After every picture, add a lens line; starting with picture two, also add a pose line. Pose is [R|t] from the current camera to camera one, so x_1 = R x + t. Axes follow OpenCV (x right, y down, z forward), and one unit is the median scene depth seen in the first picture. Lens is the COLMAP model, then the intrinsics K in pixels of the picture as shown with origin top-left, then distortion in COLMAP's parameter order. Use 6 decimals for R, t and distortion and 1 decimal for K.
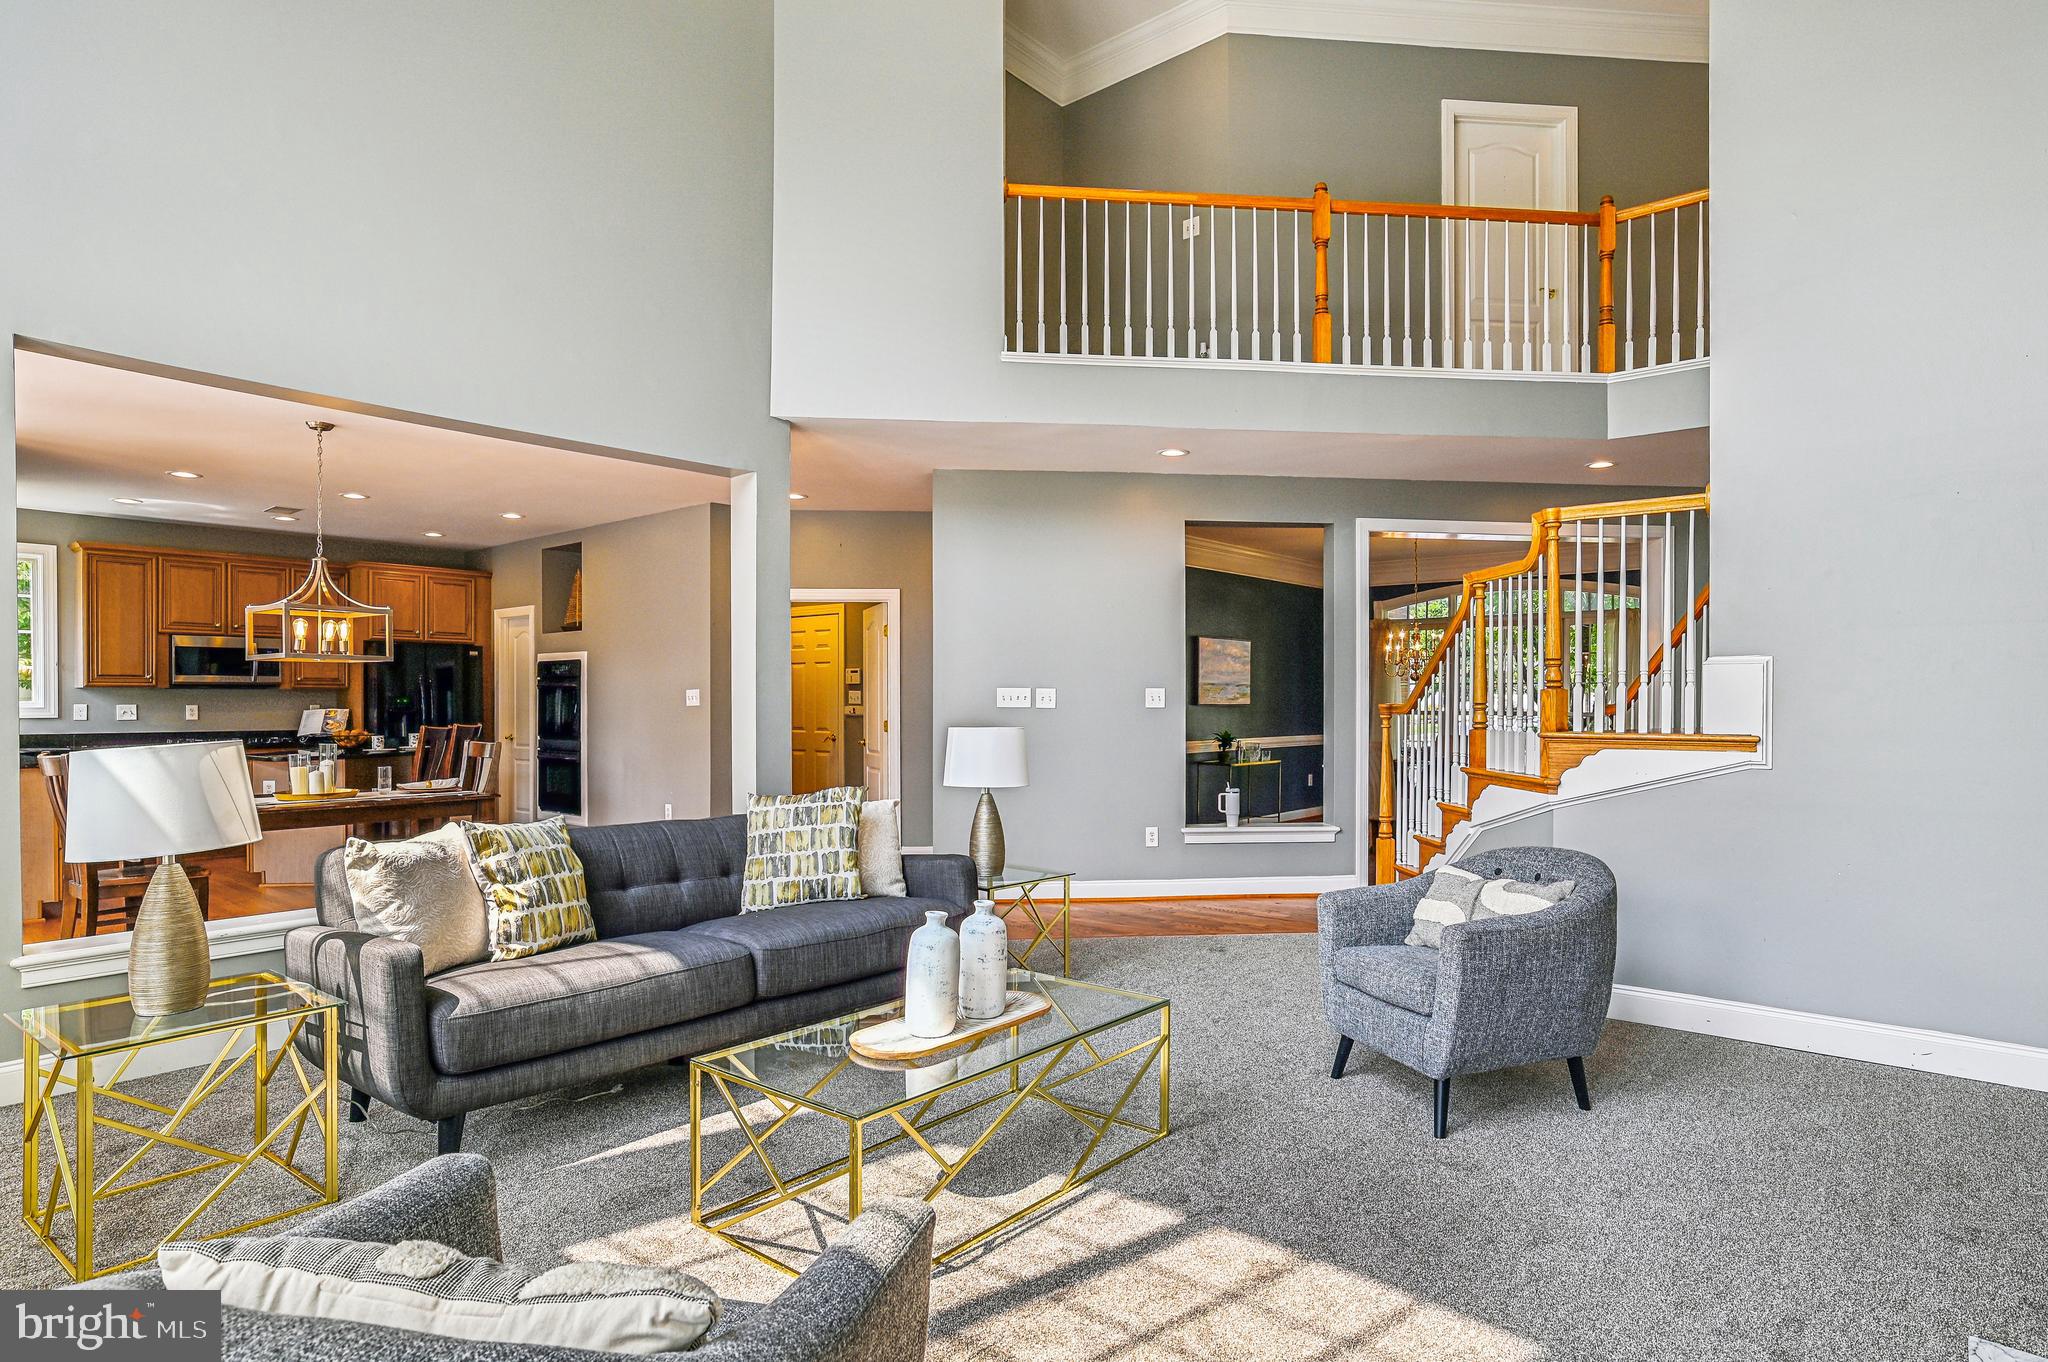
lens RADIAL K [[1095.0, 0, 1029.0], [0, 1095.0, 701.4], [0, 0, 1]] dist [-0.012751, 0.012342]
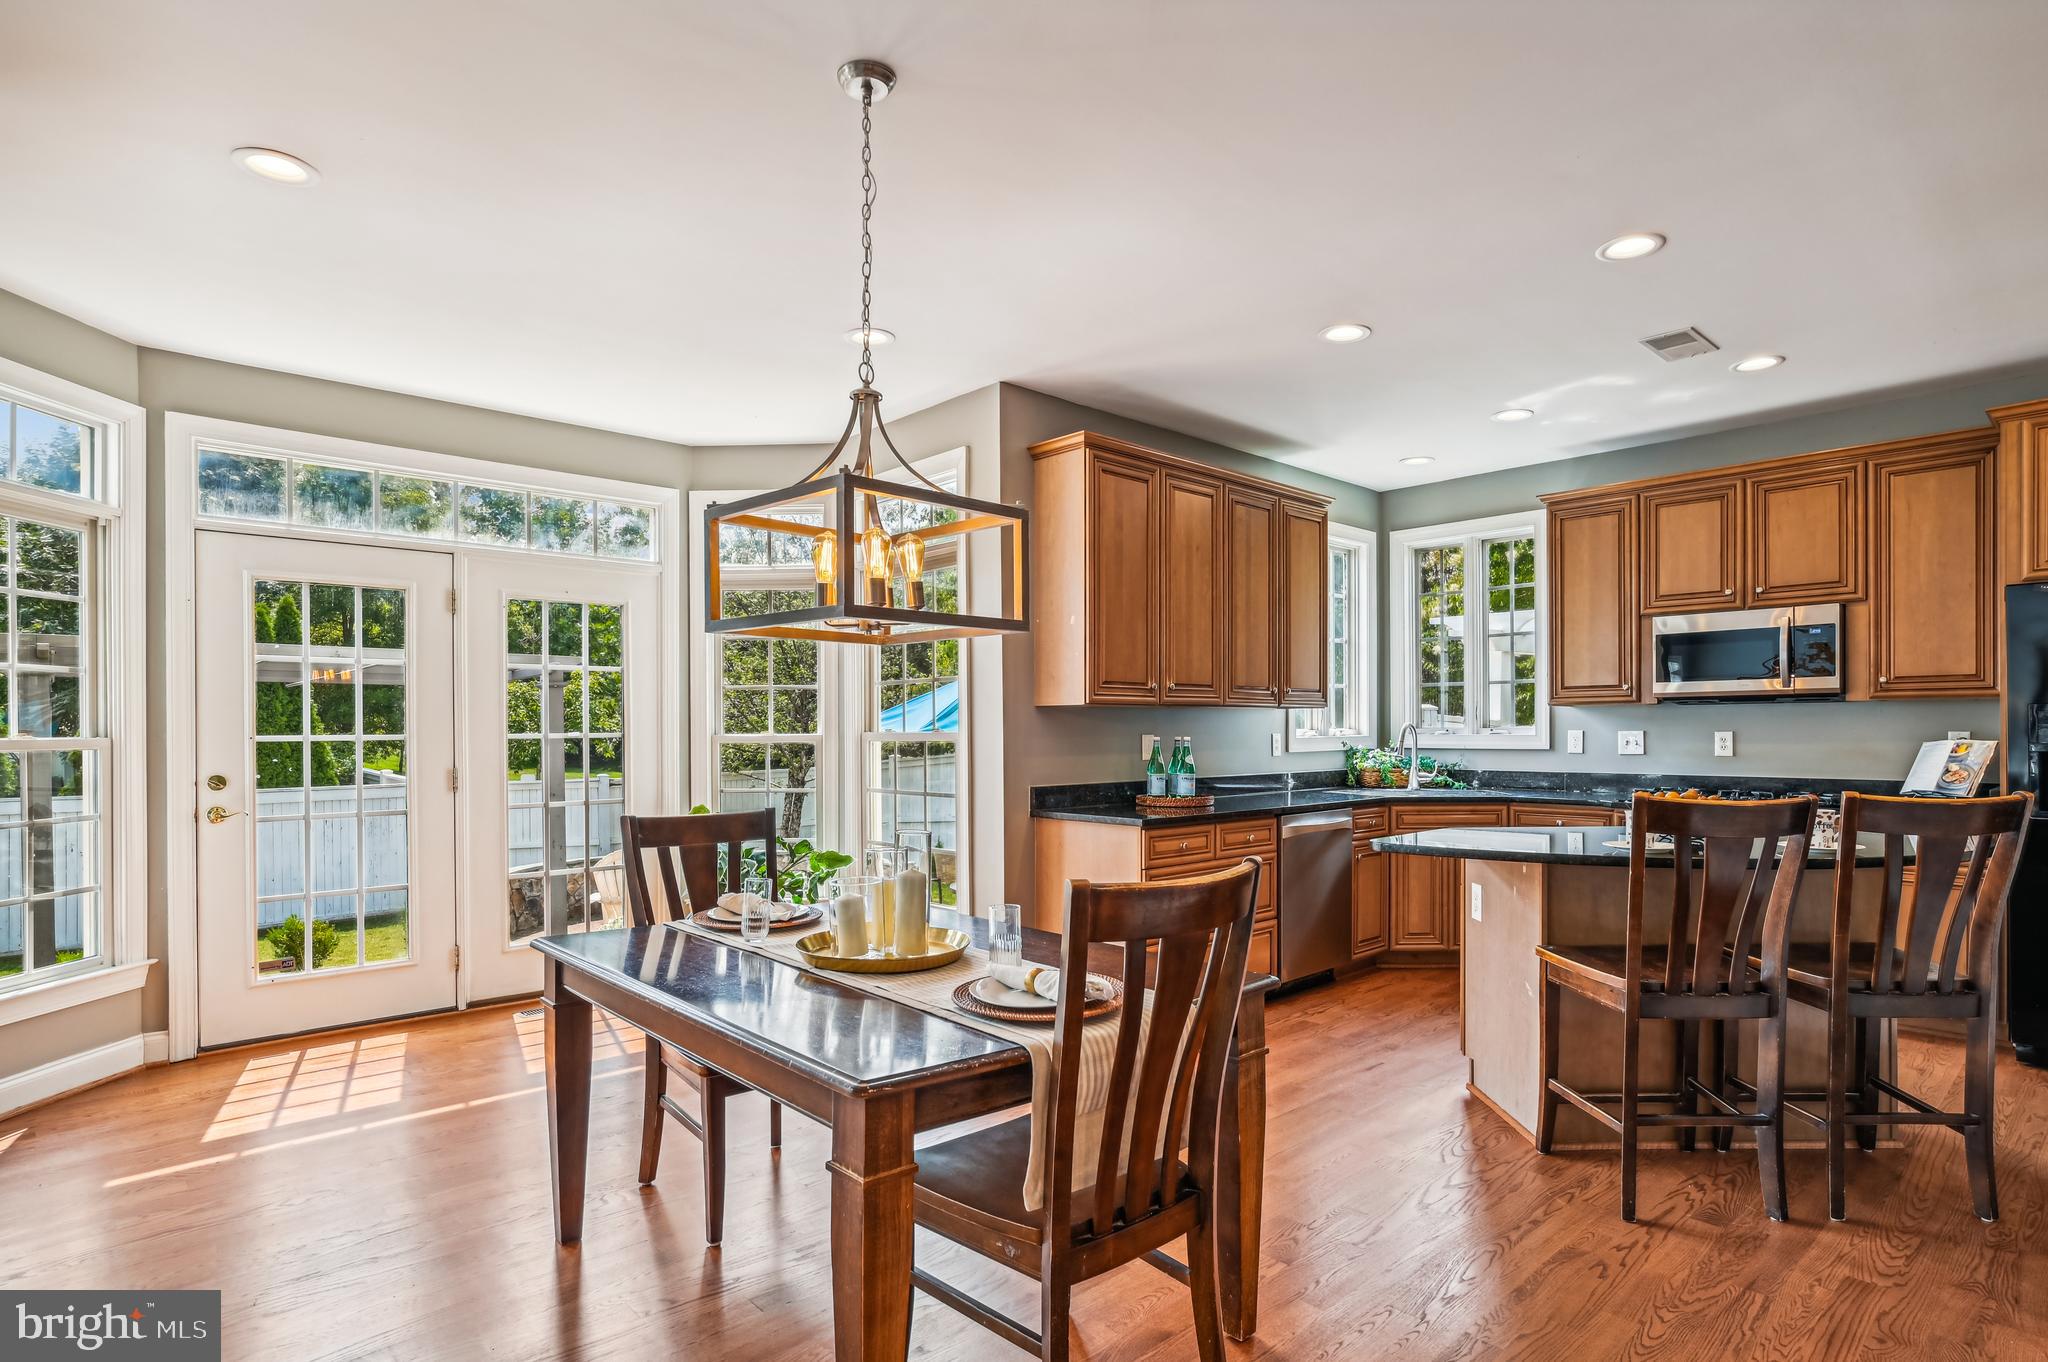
lens RADIAL K [[1095.0, 0, 1042.1], [0, 1095.0, 743.3], [0, 0, 1]] dist [-0.012751, 0.012342]
pose [[-0.102496, 0.014049, -0.994634, -0.136296], [0.003375, 0.999899, 0.013775, 0.000314], [0.994728, -0.001945, -0.102533, 0.718639]]
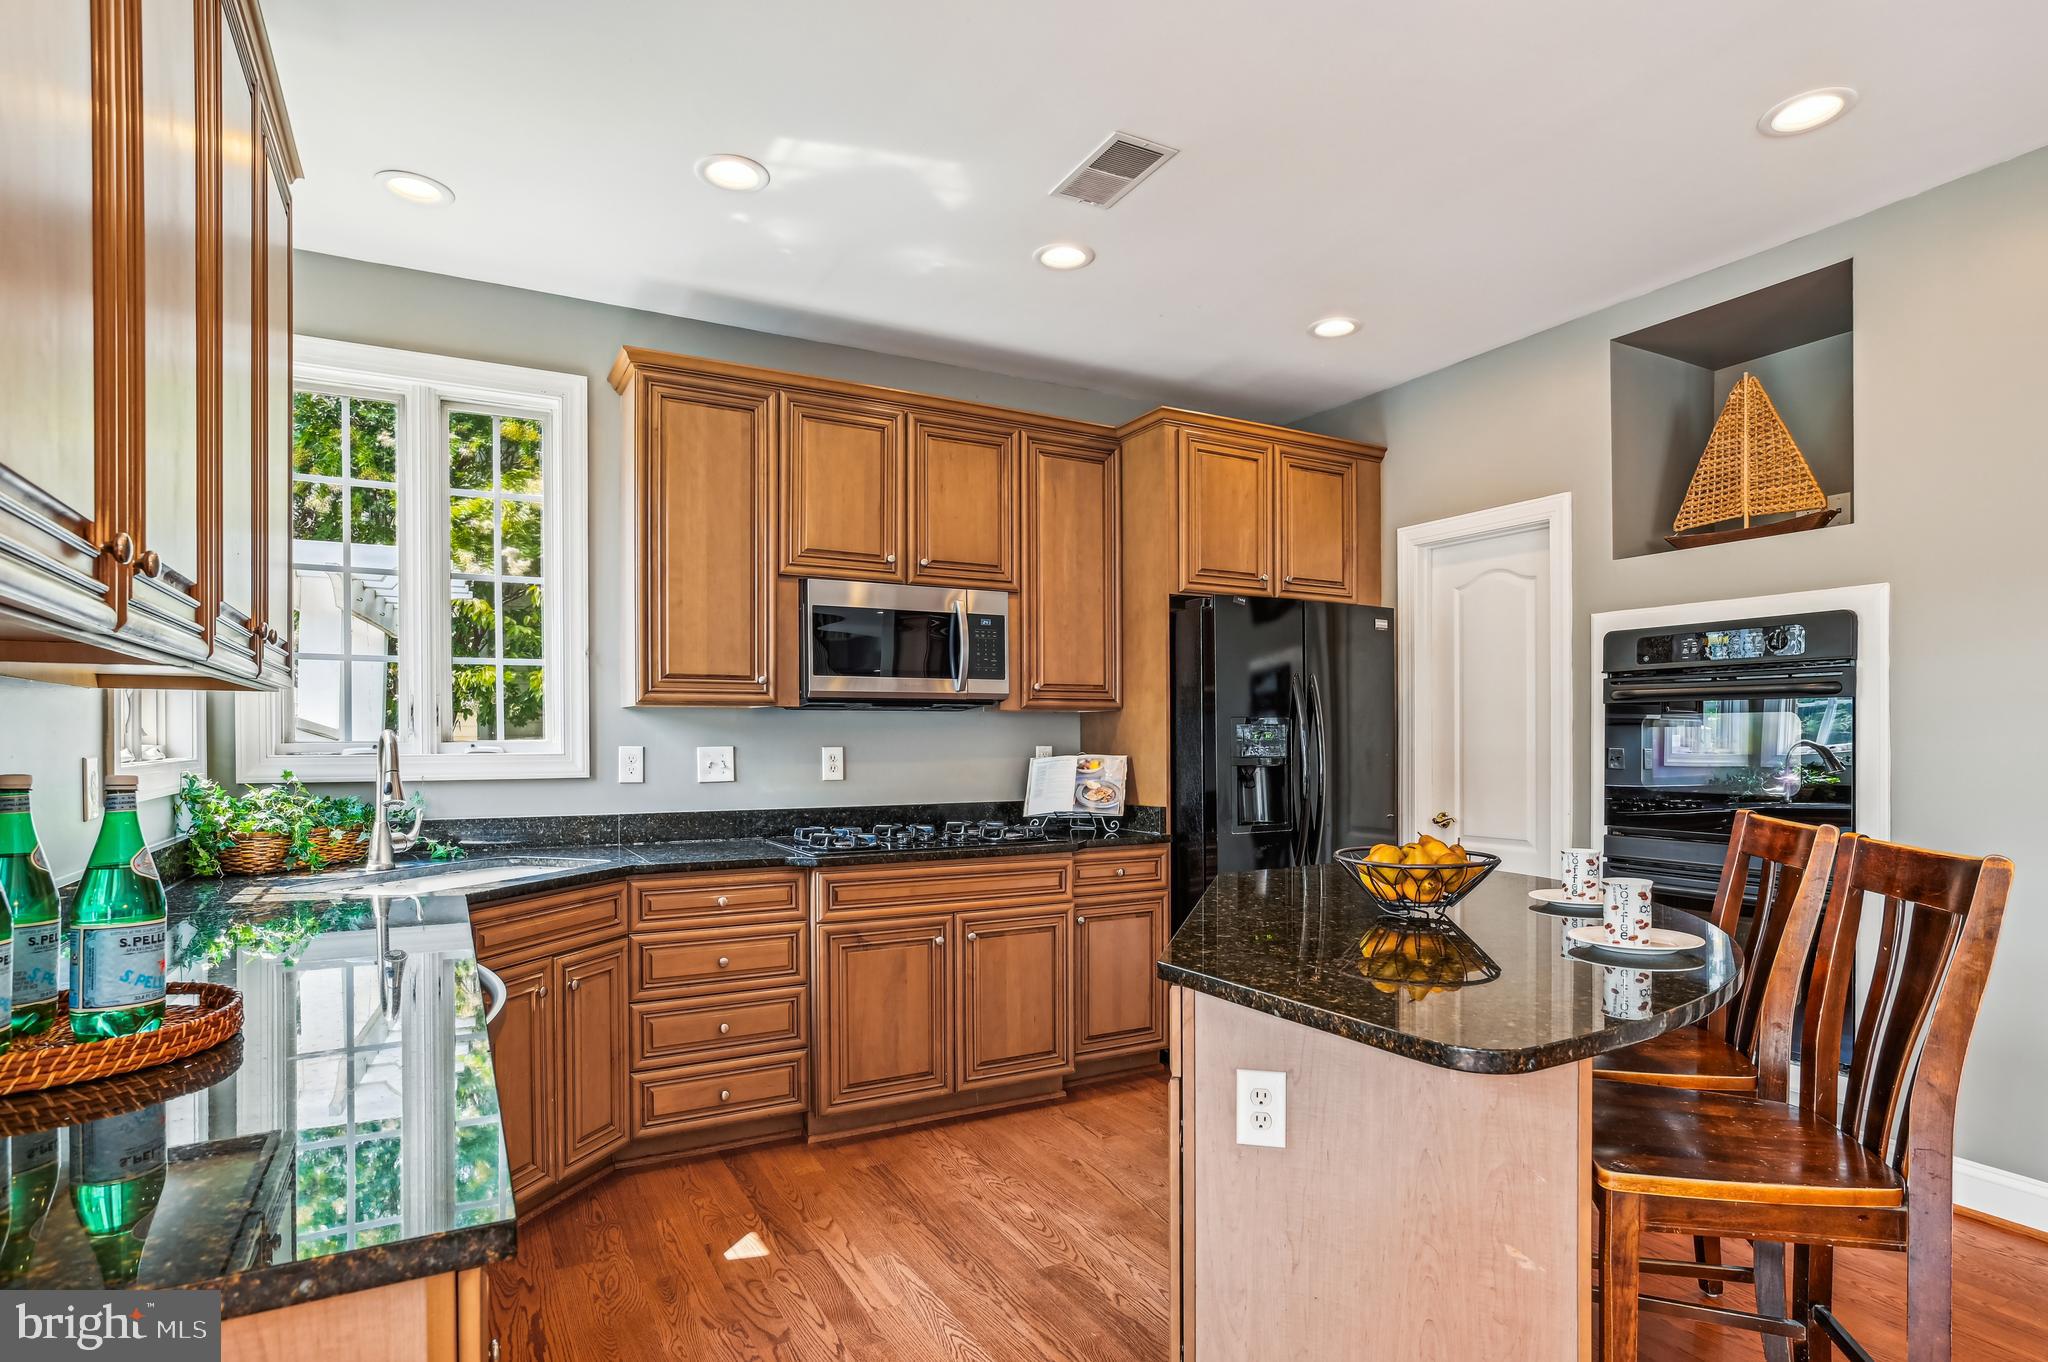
lens RADIAL K [[1095.0, 0, 1066.5], [0, 1095.0, 749.4], [0, 0, 1]] dist [-0.012751, 0.012342]
pose [[0.942279, 0.001788, -0.334824, -0.549312], [0.001933, 0.999940, 0.010778, -0.000206], [0.334823, -0.010803, 0.942219, 0.636346]]
